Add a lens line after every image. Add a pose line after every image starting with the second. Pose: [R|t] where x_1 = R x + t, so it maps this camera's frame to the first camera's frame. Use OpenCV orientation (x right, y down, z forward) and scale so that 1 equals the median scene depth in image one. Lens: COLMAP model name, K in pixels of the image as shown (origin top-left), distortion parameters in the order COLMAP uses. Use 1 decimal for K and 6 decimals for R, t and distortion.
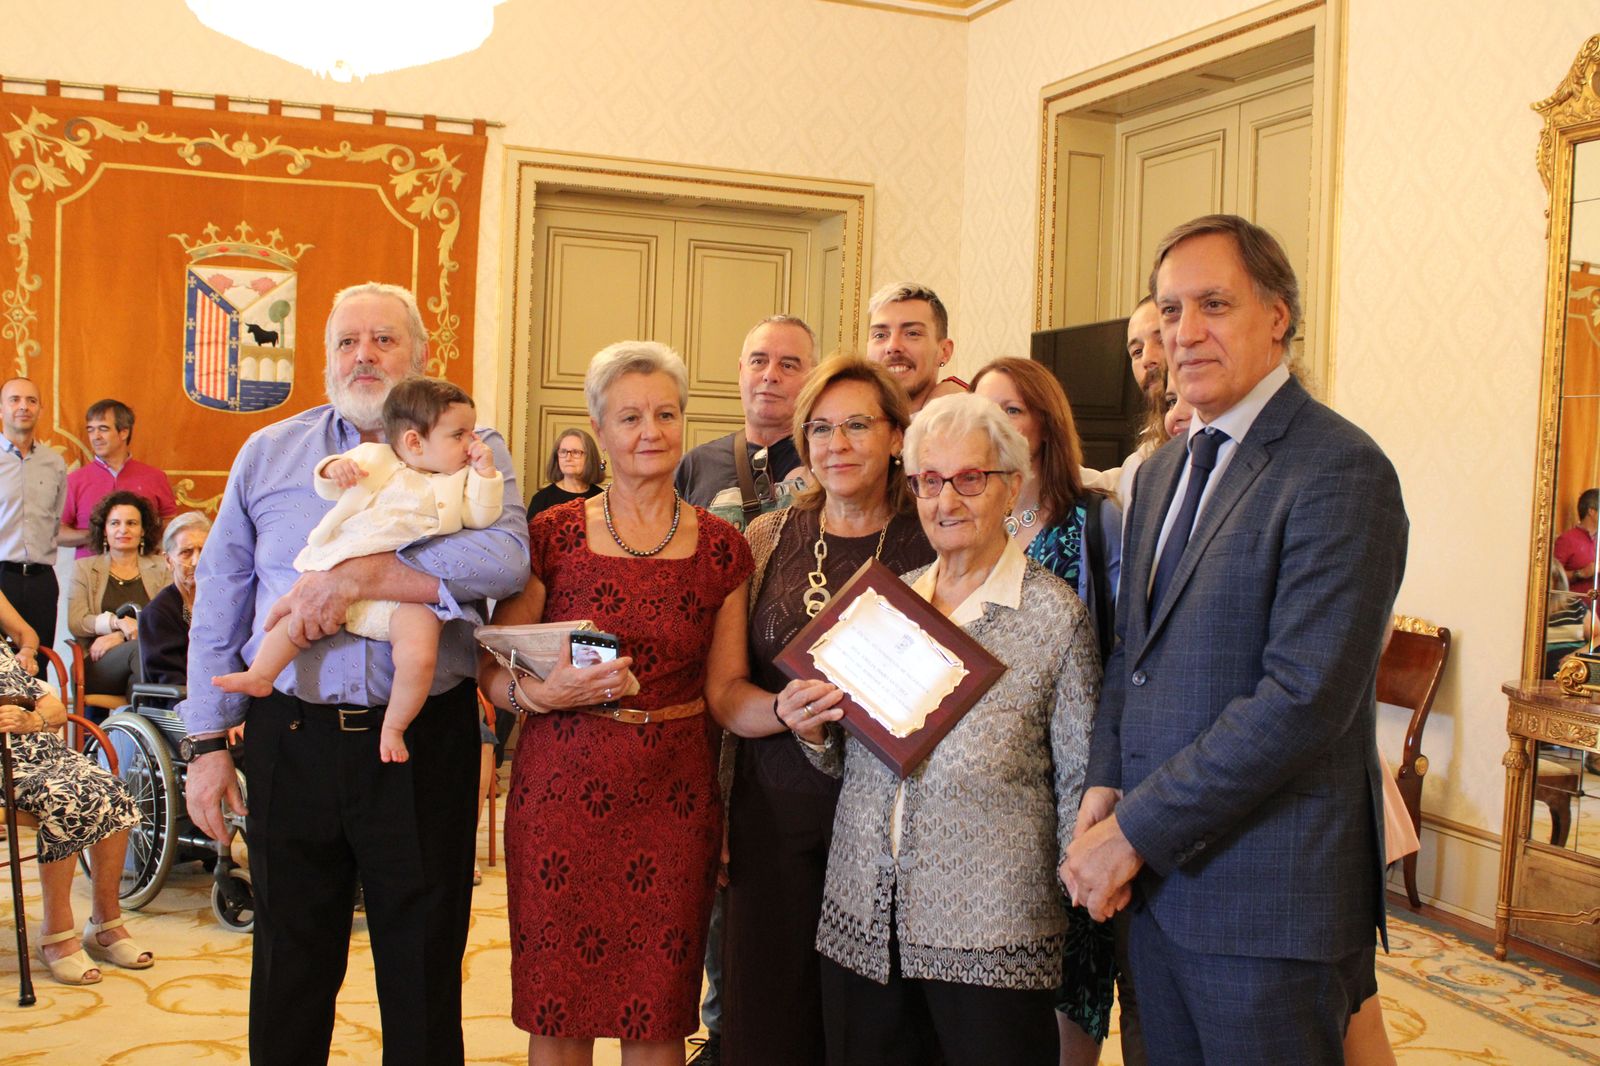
lens RADIAL K [[1738.4, 0, 789.6], [0, 1738.4, 512.5], [0, 0, 1]] dist [-0.059481, 0.000000]
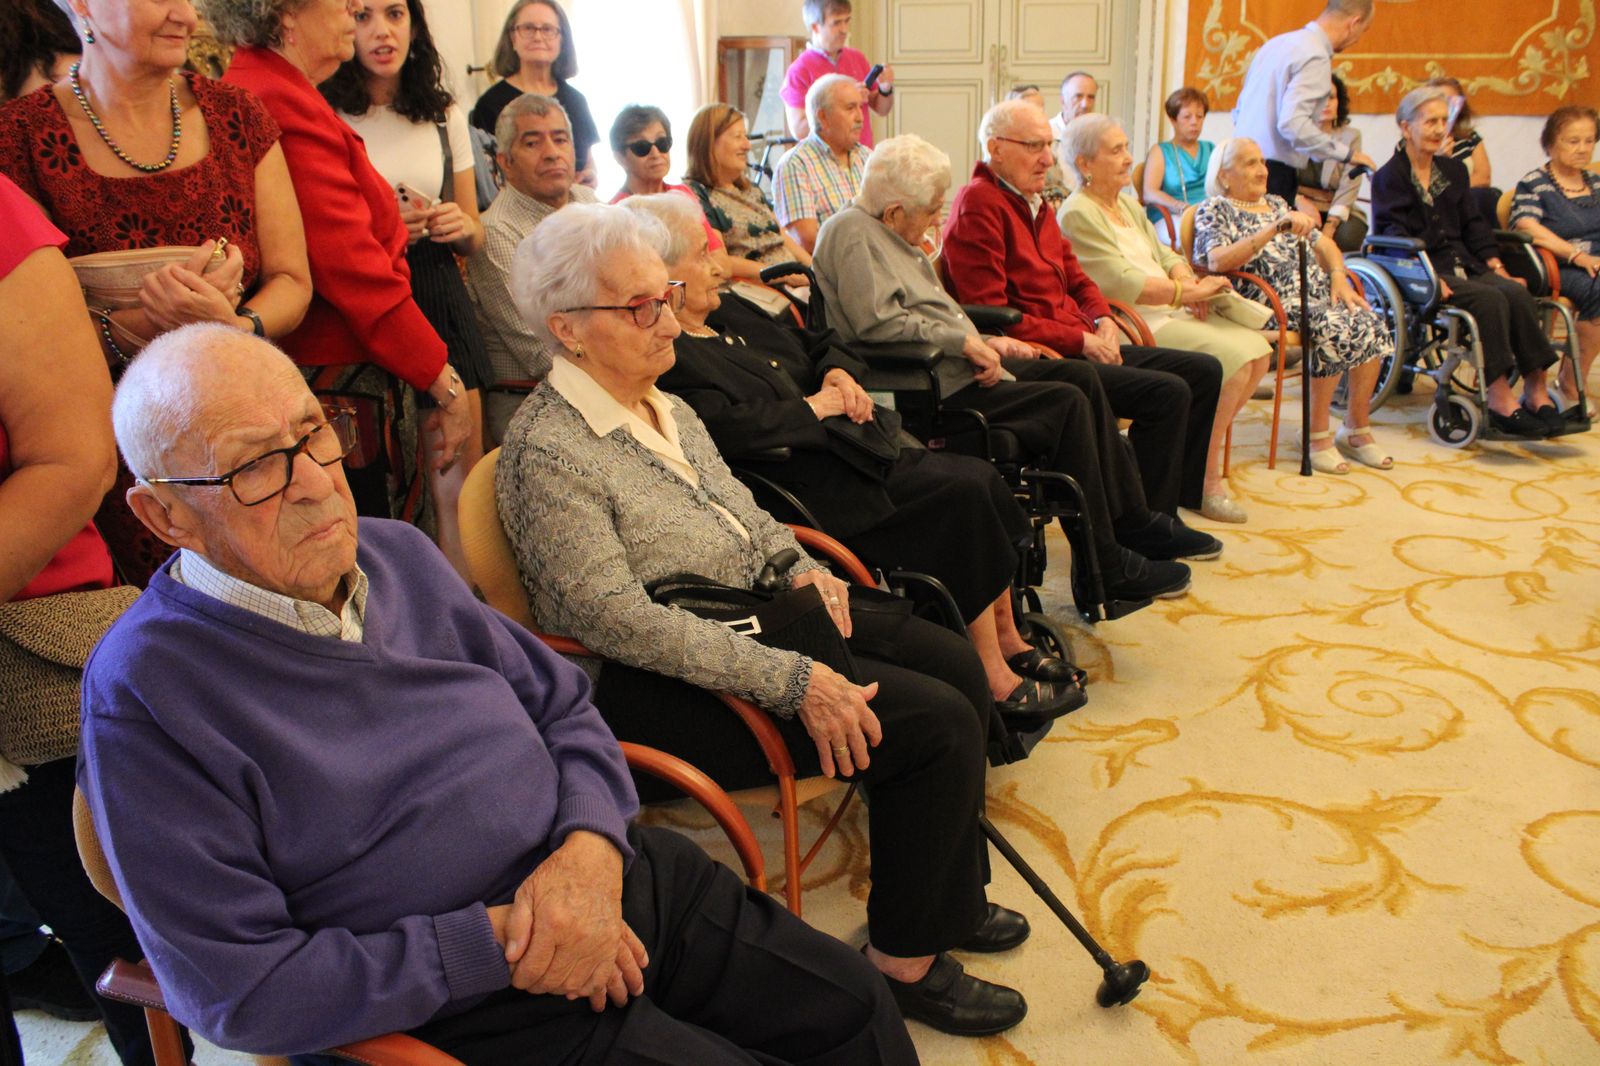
lens RADIAL K [[1339.3, 0, 820.5], [0, 1339.3, 522.7], [0, 0, 1]] dist [-0.124653, 0.111951]
pose [[0.818351, 0.151397, -0.554419, -0.099483], [0.027221, 0.953386, 0.300523, 0.003900], [0.574074, -0.261025, 0.776083, 0.012669]]
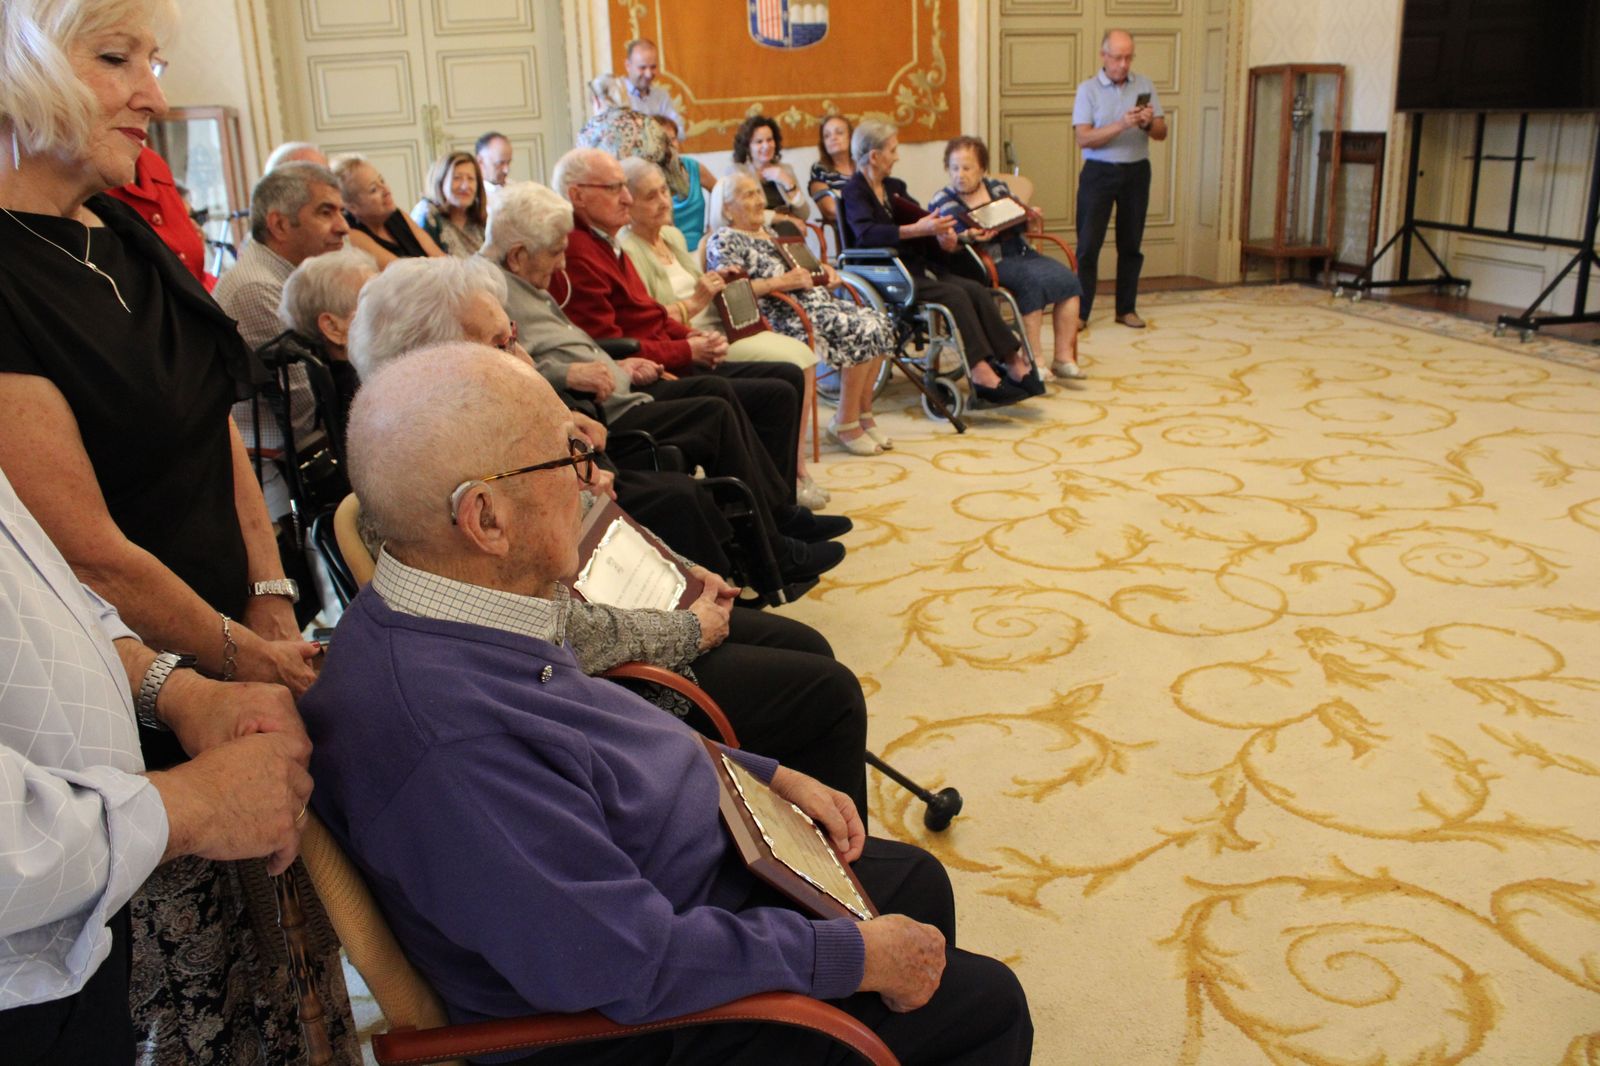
lens RADIAL K [[1333.0, 0, 844.6], [0, 1333.0, 497.5], [0, 0, 1]] dist [-0.133763, 0.068111]
pose [[0.991092, -0.029221, -0.129937, -0.158781], [0.063526, 0.961217, 0.268377, 0.004003], [0.117056, -0.274240, 0.954511, -0.035042]]
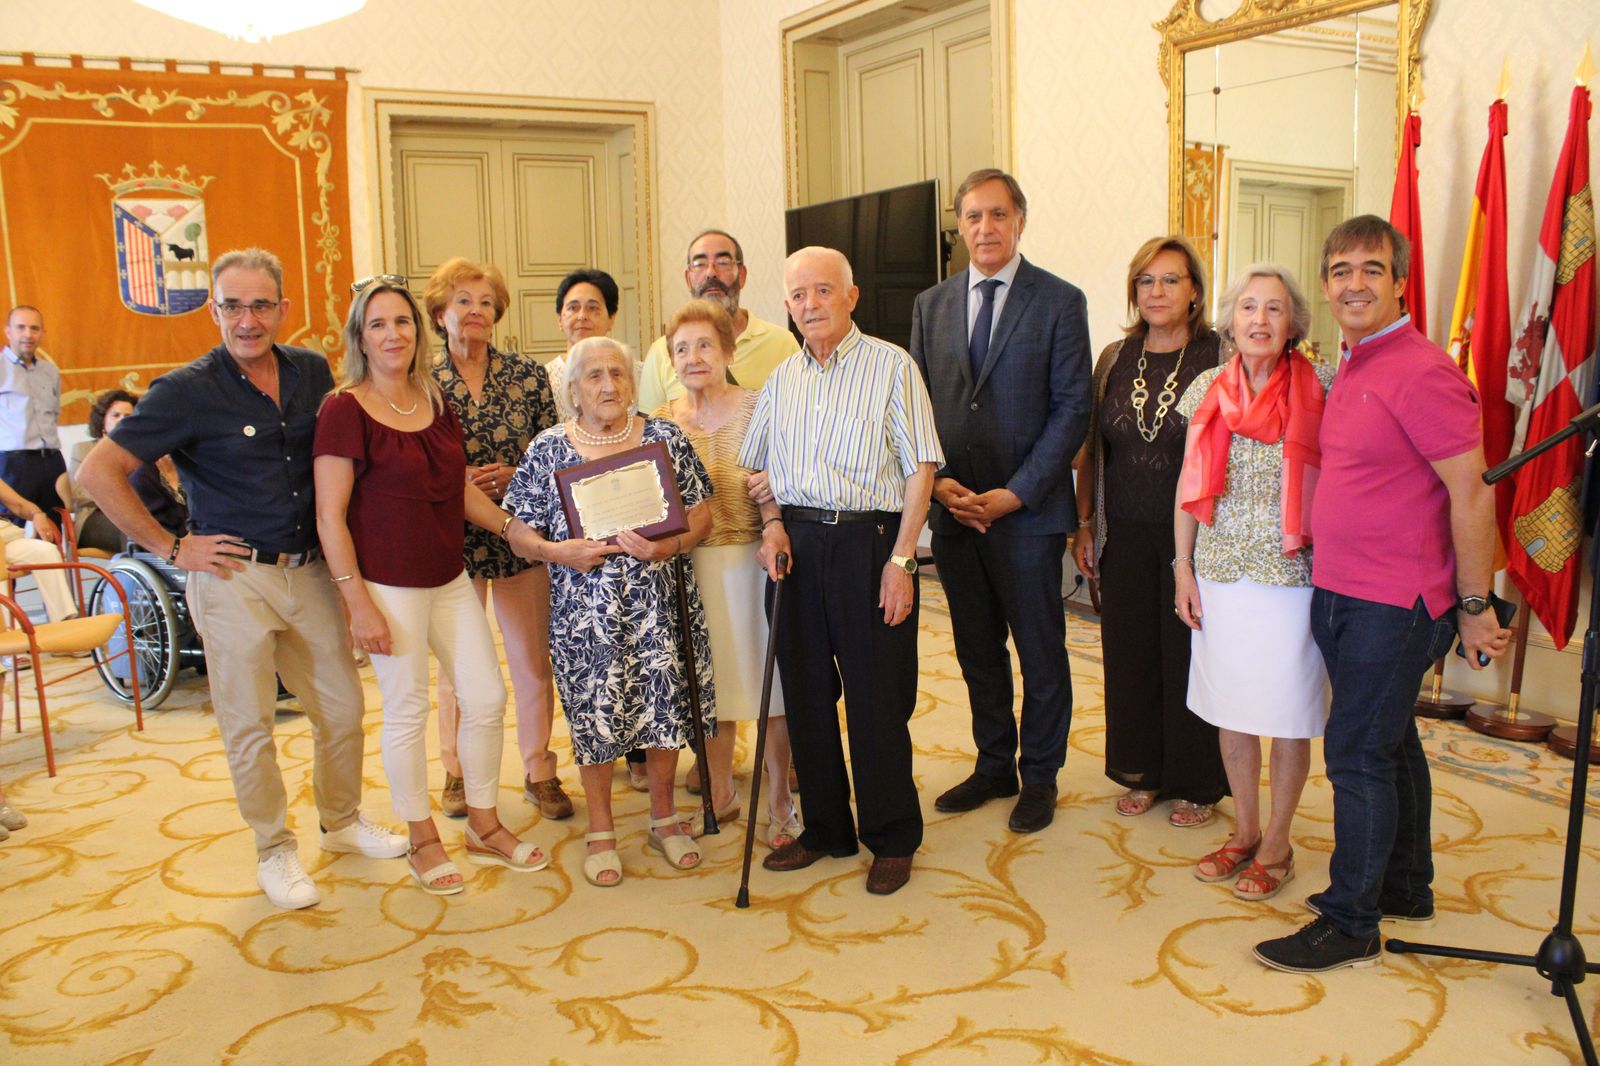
lens RADIAL K [[1333.4, 0, 787.9], [0, 1333.4, 513.9], [0, 0, 1]] dist [-0.145586, 0.136428]
pose [[0.985834, -0.087538, 0.143068, -0.022802], [0.069896, 0.989817, 0.124001, -0.000803], [-0.152466, -0.112244, 0.981914, -0.008735]]
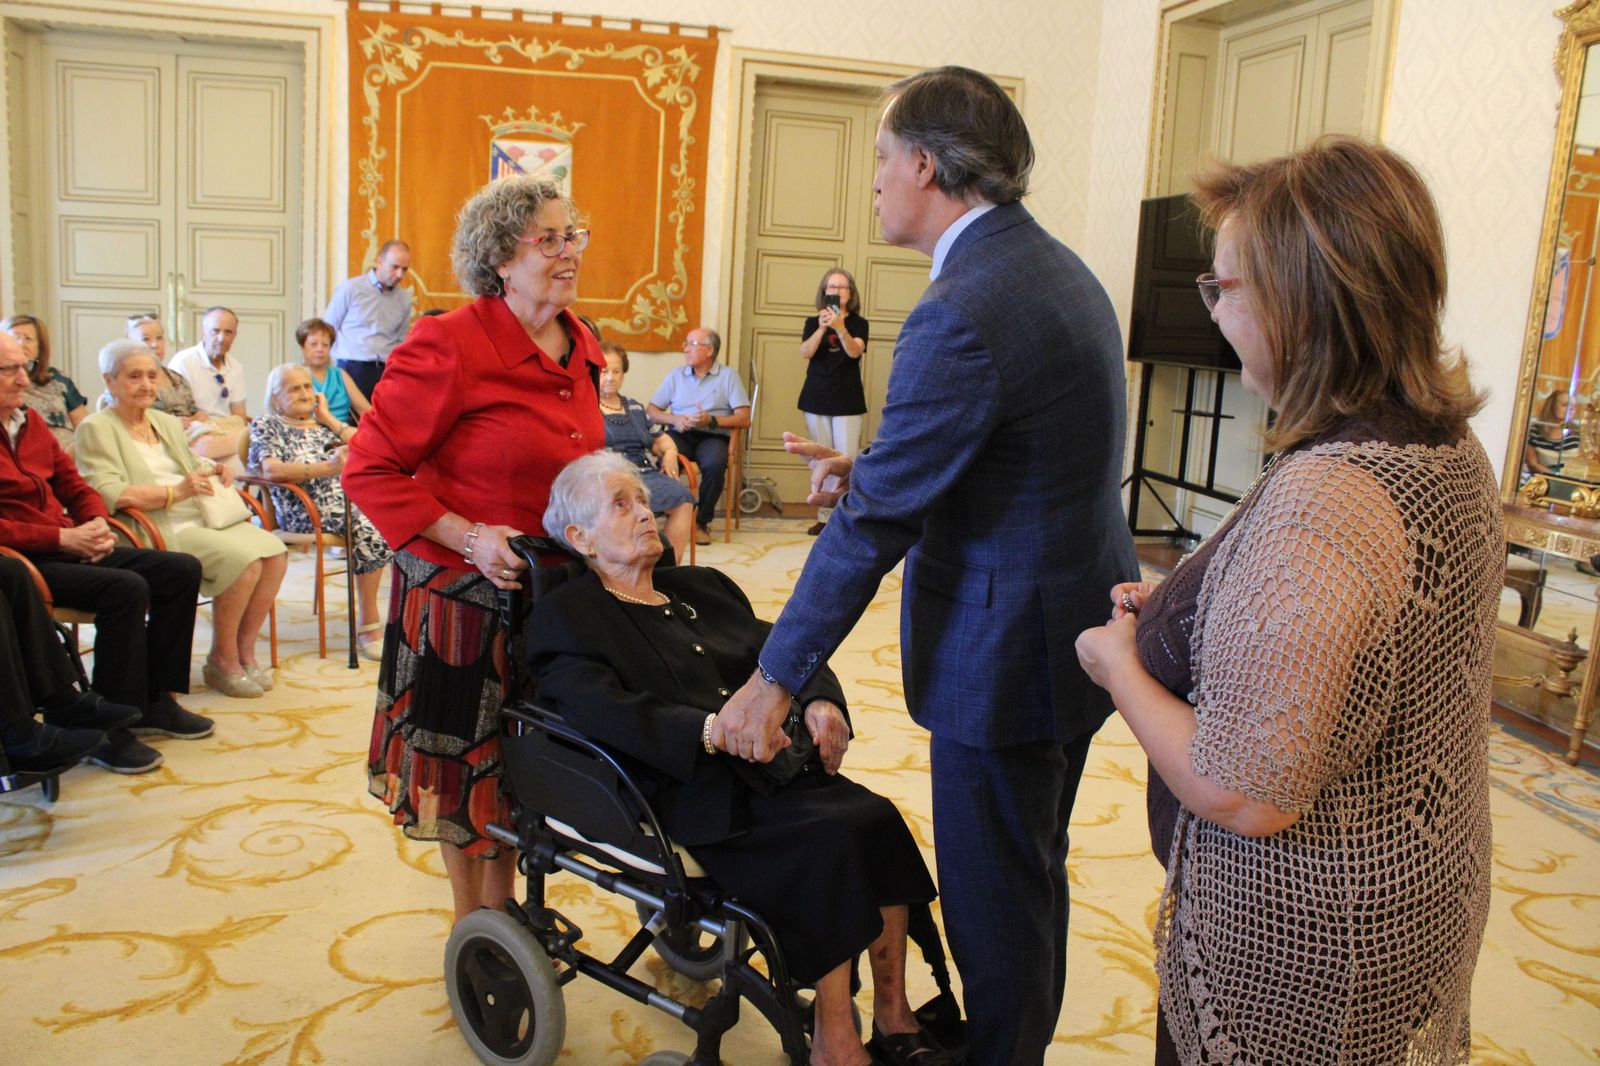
lens RADIAL K [[1333.4, 0, 789.8], [0, 1333.4, 514.0], [0, 0, 1]] dist [-0.145586, 0.136428]
pose [[0.988768, 0.046111, -0.142167, 0.034592], [-0.026990, 0.990667, 0.133602, 0.001647], [0.147001, -0.128265, 0.980785, 0.003926]]
